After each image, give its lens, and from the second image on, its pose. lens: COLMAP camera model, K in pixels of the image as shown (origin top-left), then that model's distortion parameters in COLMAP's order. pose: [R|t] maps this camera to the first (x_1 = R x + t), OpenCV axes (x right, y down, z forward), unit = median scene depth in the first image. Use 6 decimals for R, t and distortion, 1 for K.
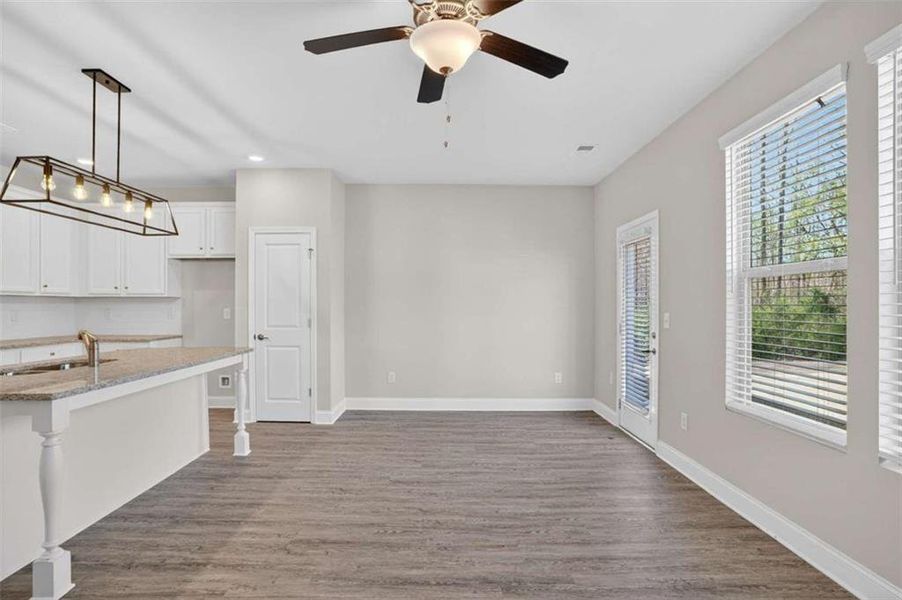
lens RADIAL K [[458.4, 0, 451.0], [0, 458.4, 300.0], [0, 0, 1]] dist [0.002967, 0.000265]
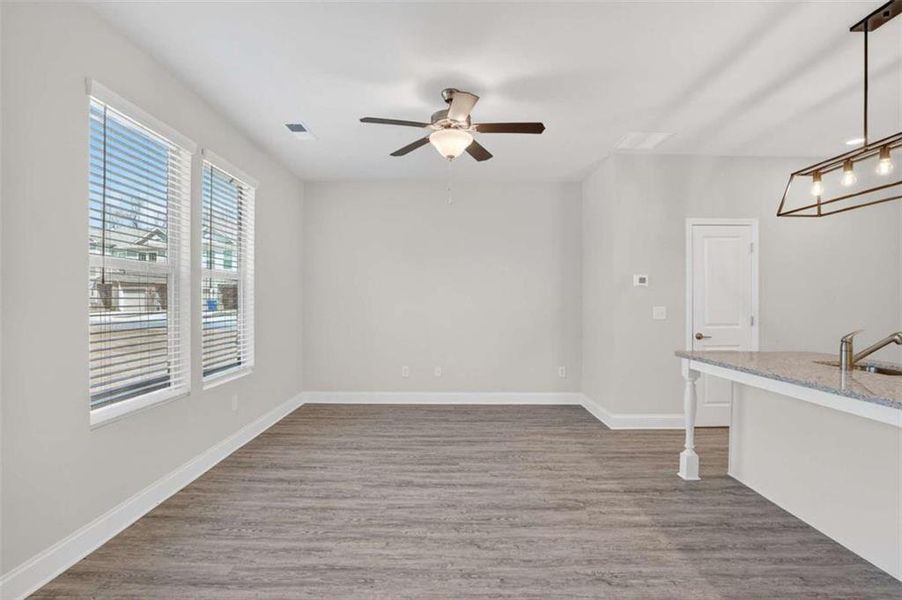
lens RADIAL K [[458.4, 0, 451.0], [0, 458.4, 300.0], [0, 0, 1]] dist [0.002967, 0.000265]
pose [[-0.999896, -0.004906, 0.013543, -0.027457], [-0.005082, 0.999903, -0.012979, 0.024665], [-0.013478, -0.013046, -0.999824, 1.971384]]
